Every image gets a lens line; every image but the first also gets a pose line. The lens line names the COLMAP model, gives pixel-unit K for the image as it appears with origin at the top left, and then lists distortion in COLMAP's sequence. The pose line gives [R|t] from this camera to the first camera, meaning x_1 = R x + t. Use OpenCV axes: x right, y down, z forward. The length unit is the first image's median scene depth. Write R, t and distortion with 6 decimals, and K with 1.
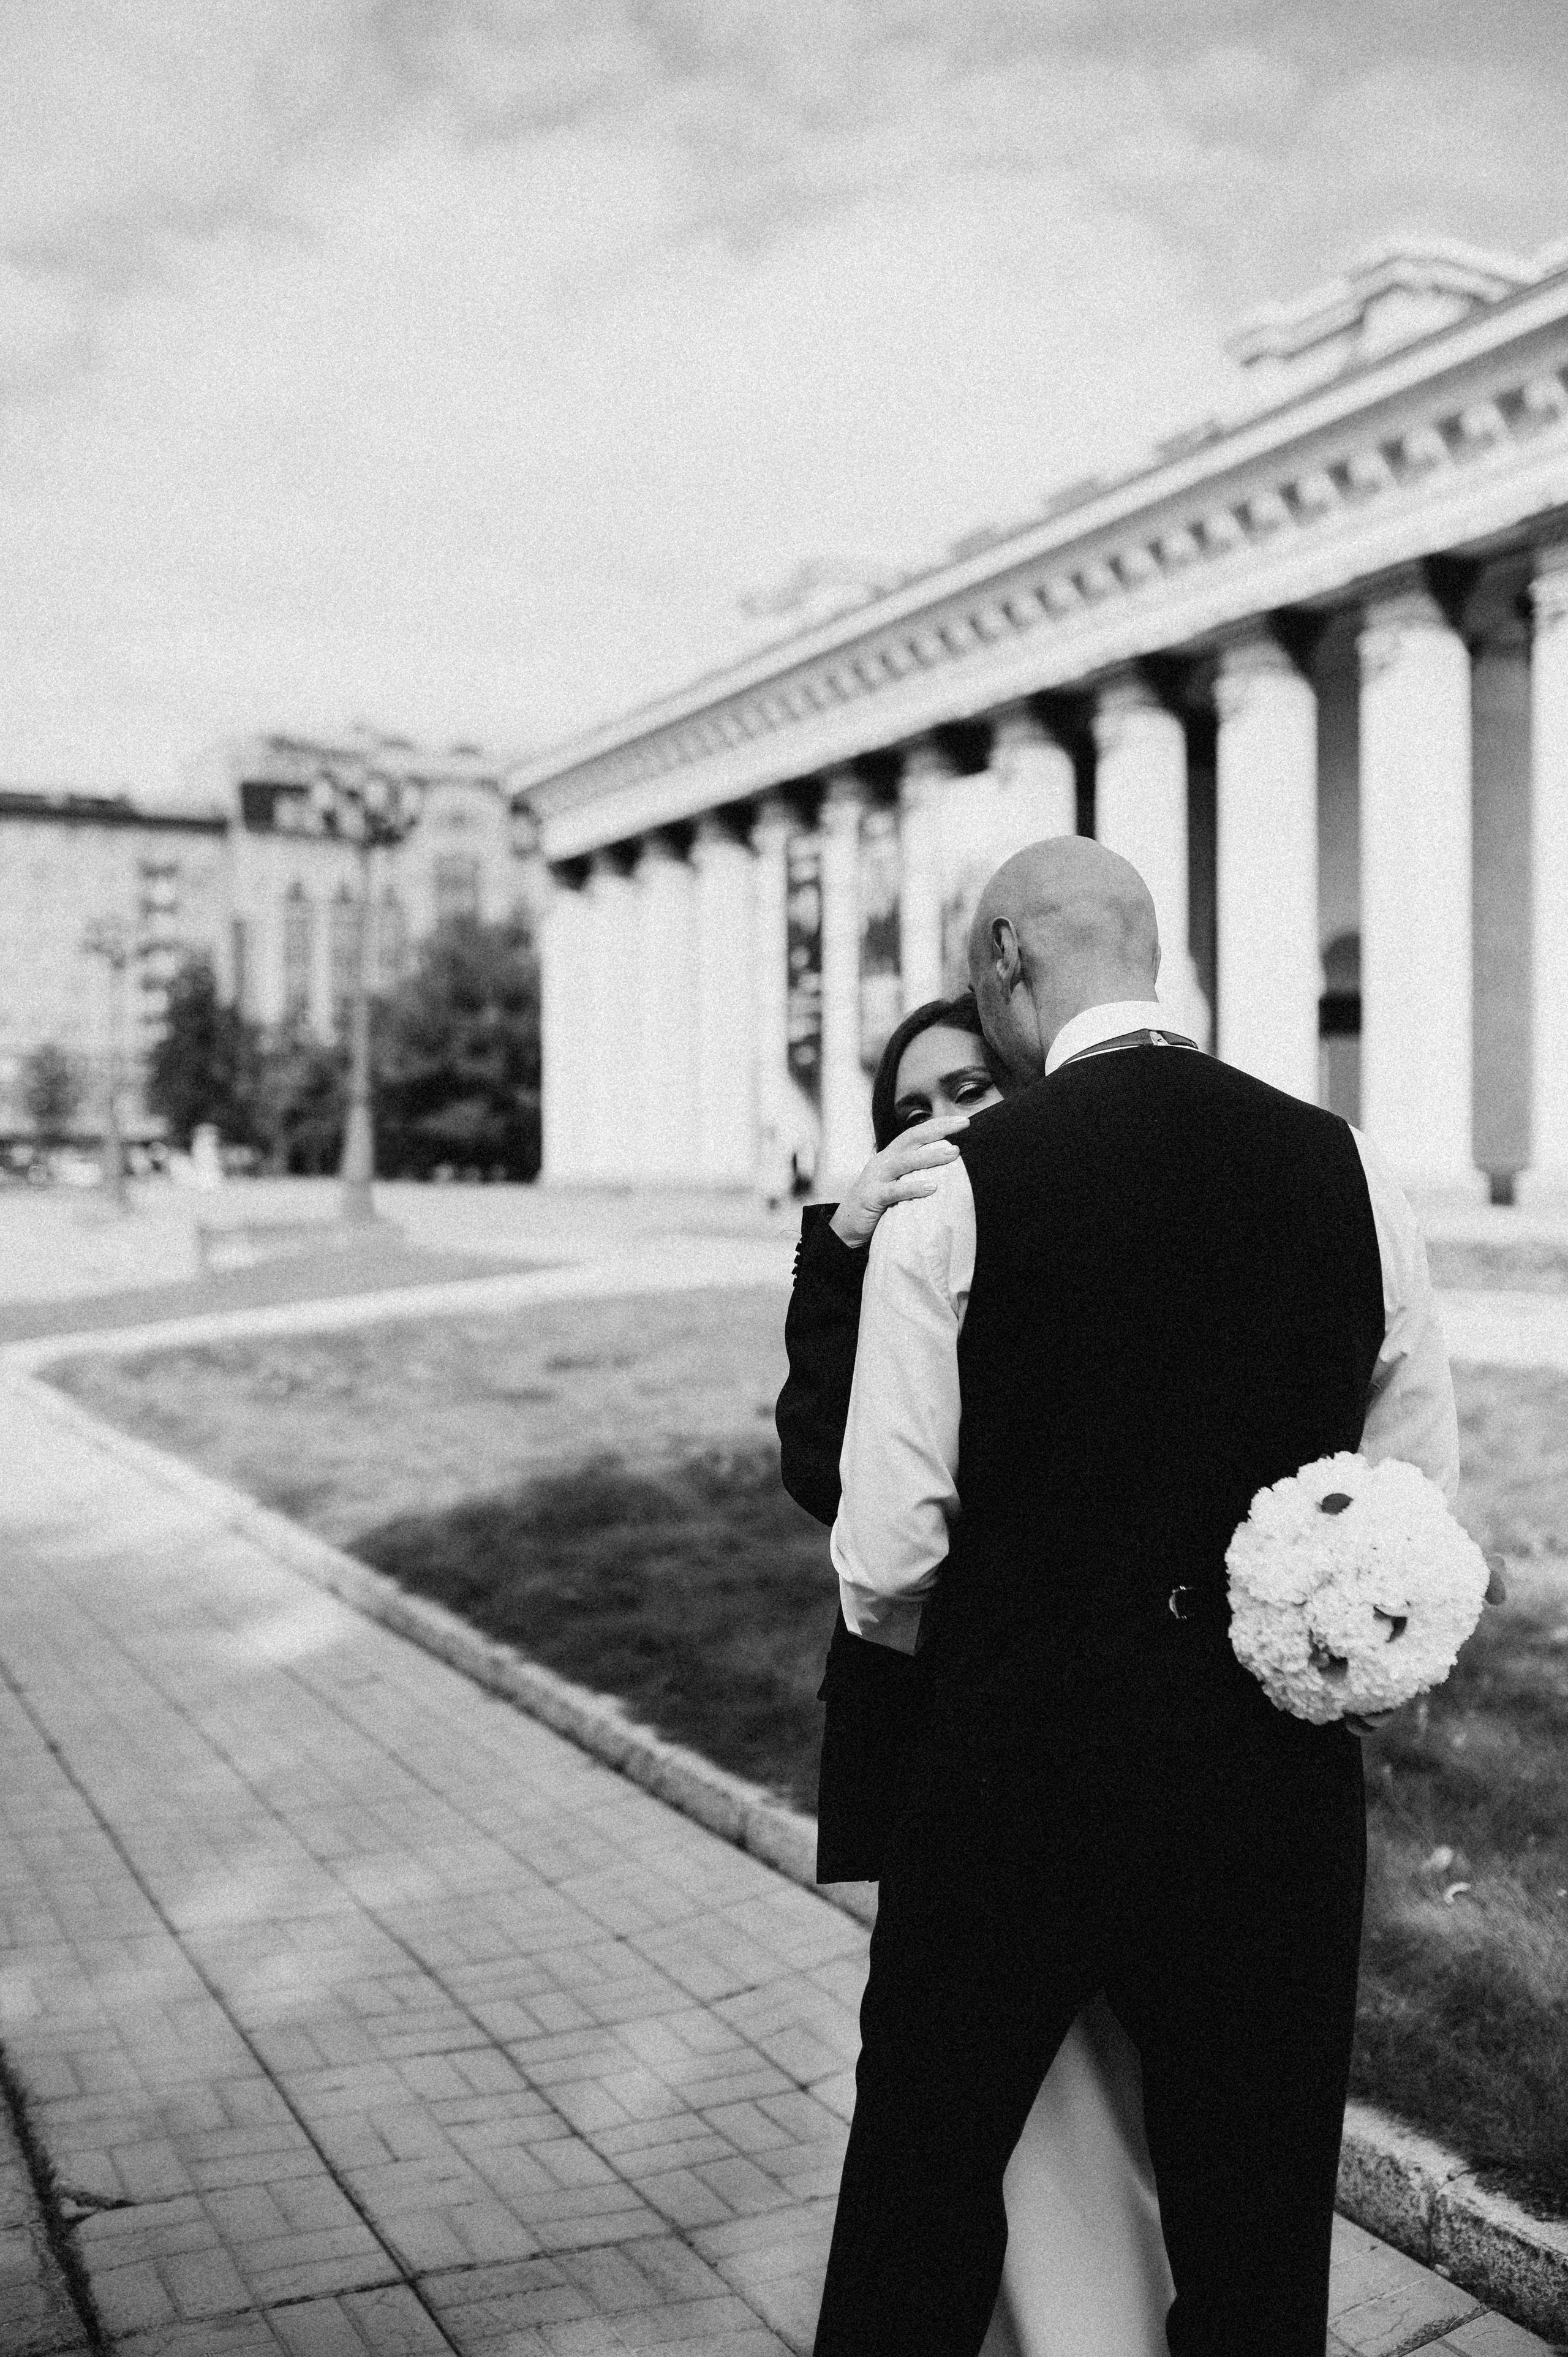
lens RADIAL K [[2360.1, 0, 764.1], [0, 2360.1, 1204.2], [0, 0, 1]] dist [-0.013679, 0.000000]
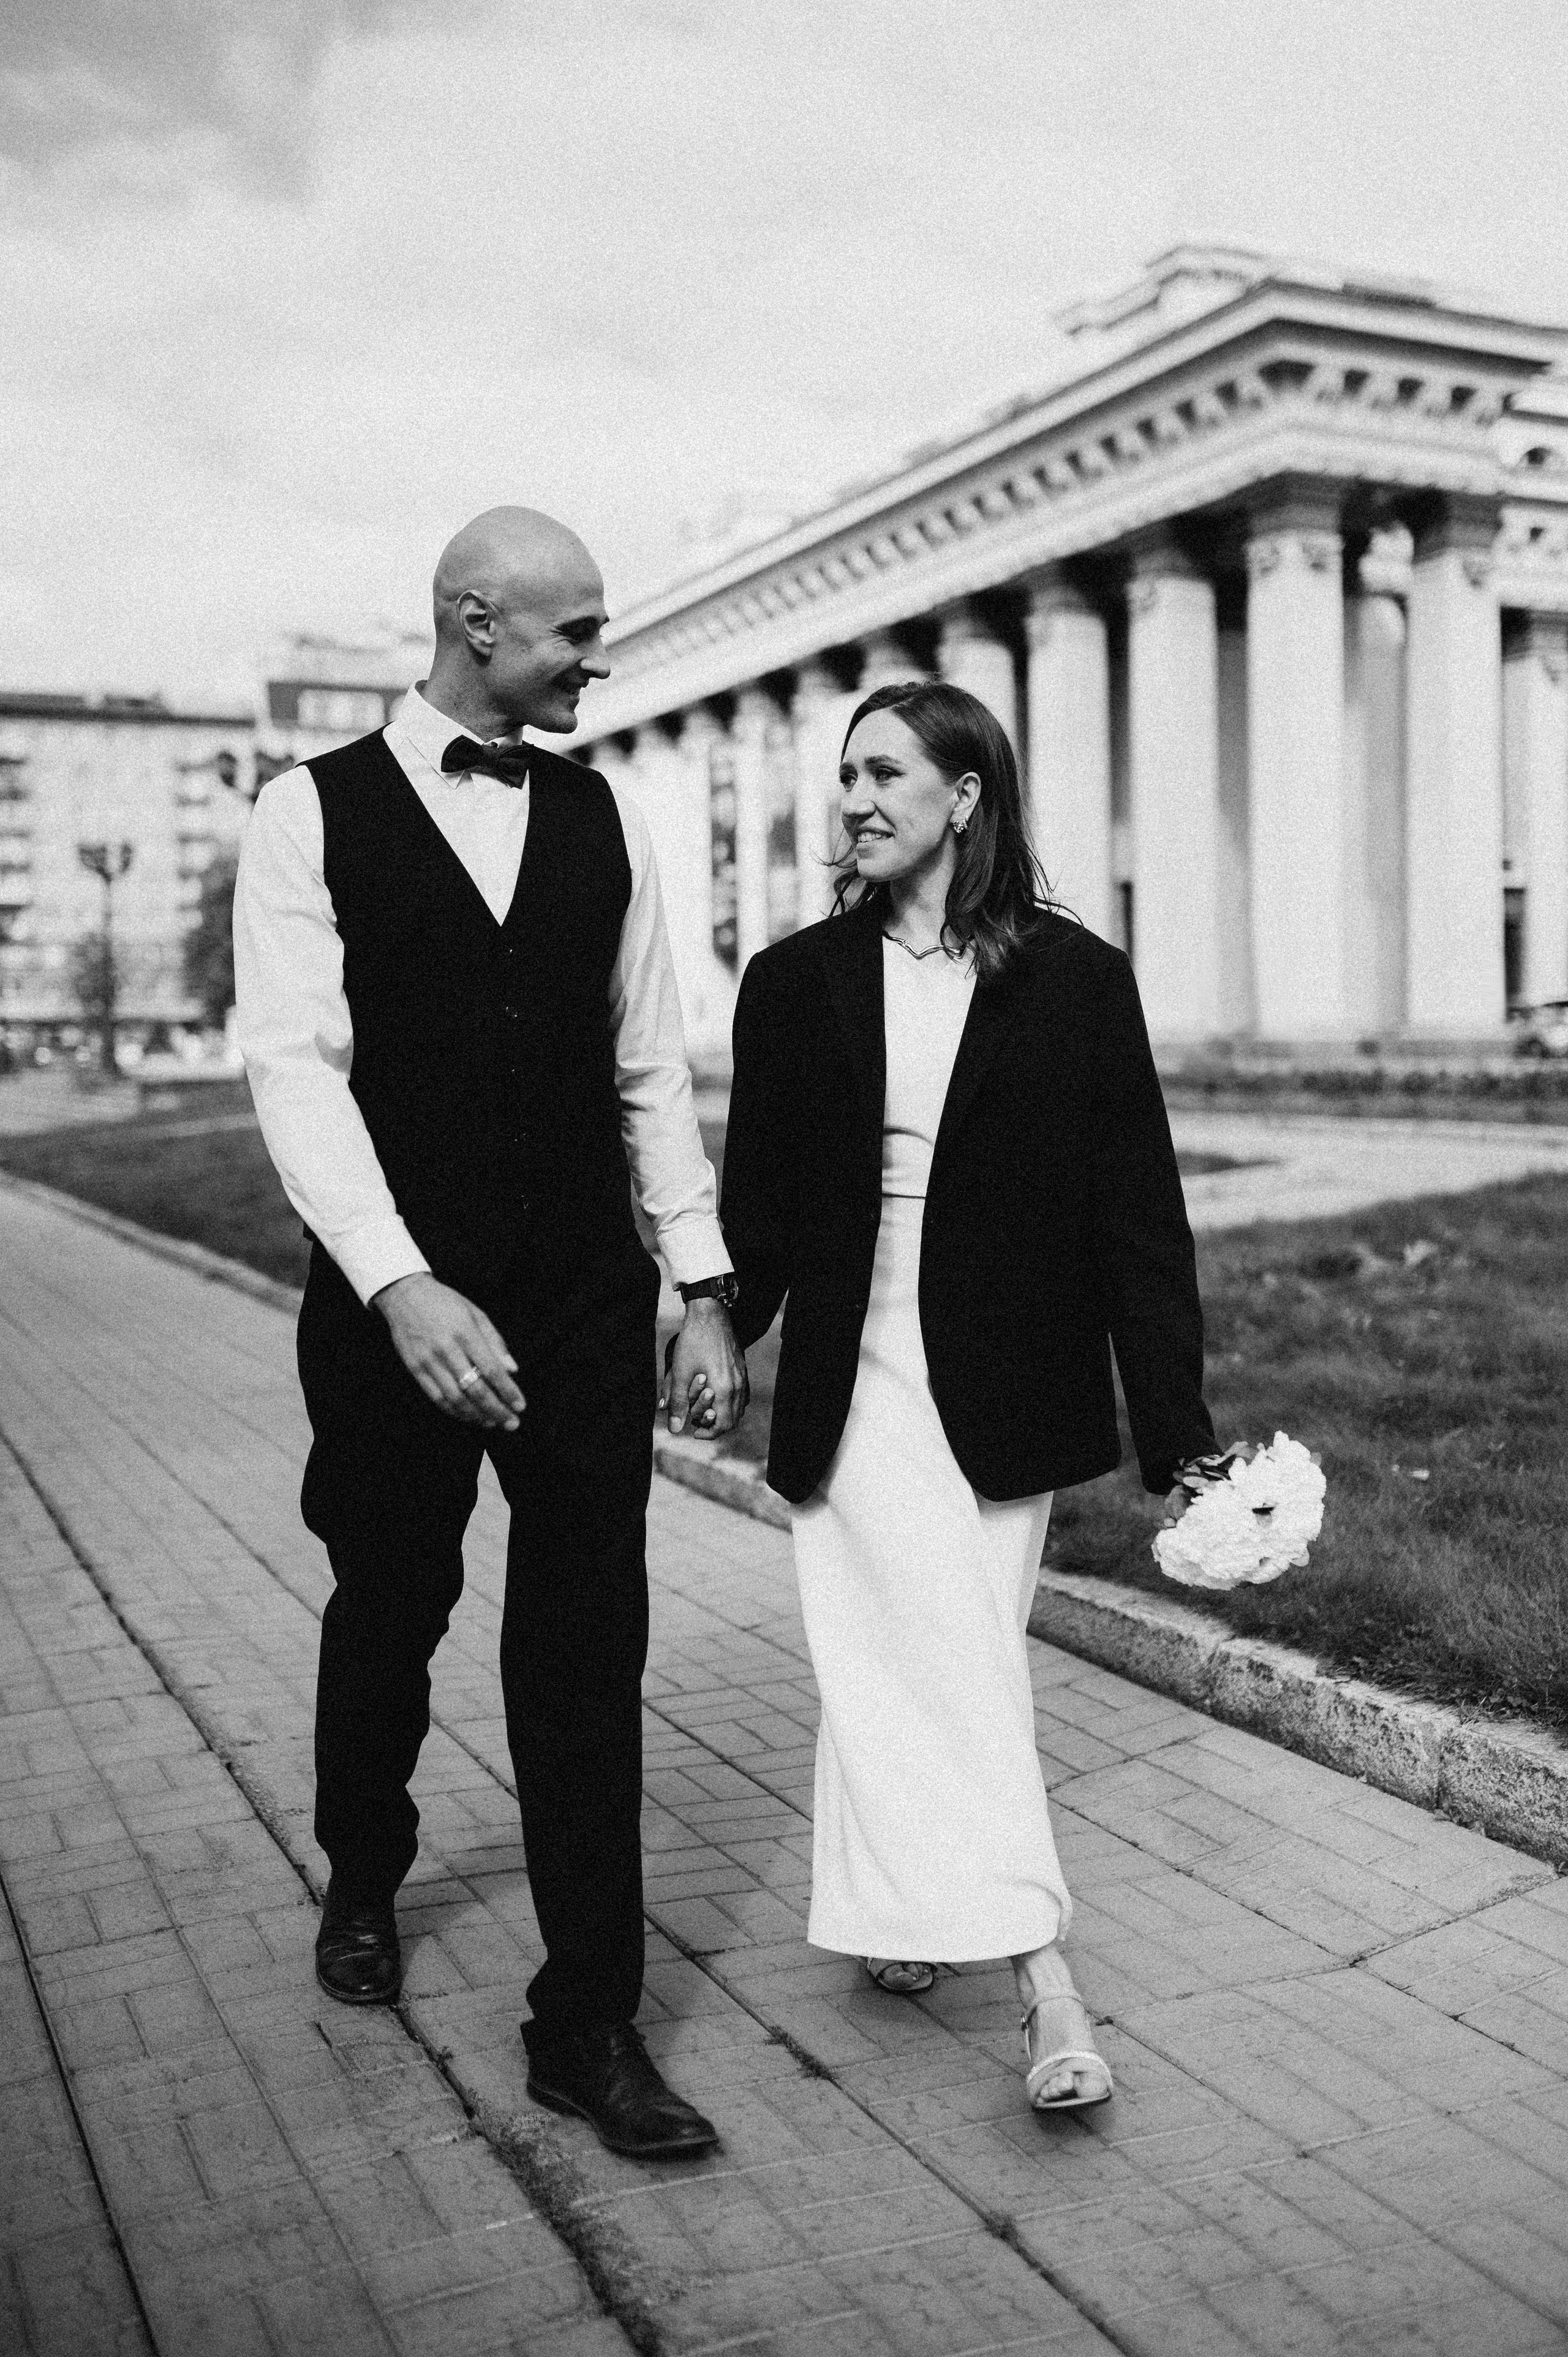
lens RADIAL K [[2360.1, 0, 788.6], [0, 2360.1, 1179.8], [0, 0, 1]] dist [-0.013679, 0.000000]
pose [[0.999634, -0.019025, -0.019243, 0.069549], [0.019888, 0.998758, 0.045689, 0.003504], [0.018349, -0.046055, 0.998770, -0.157372]]
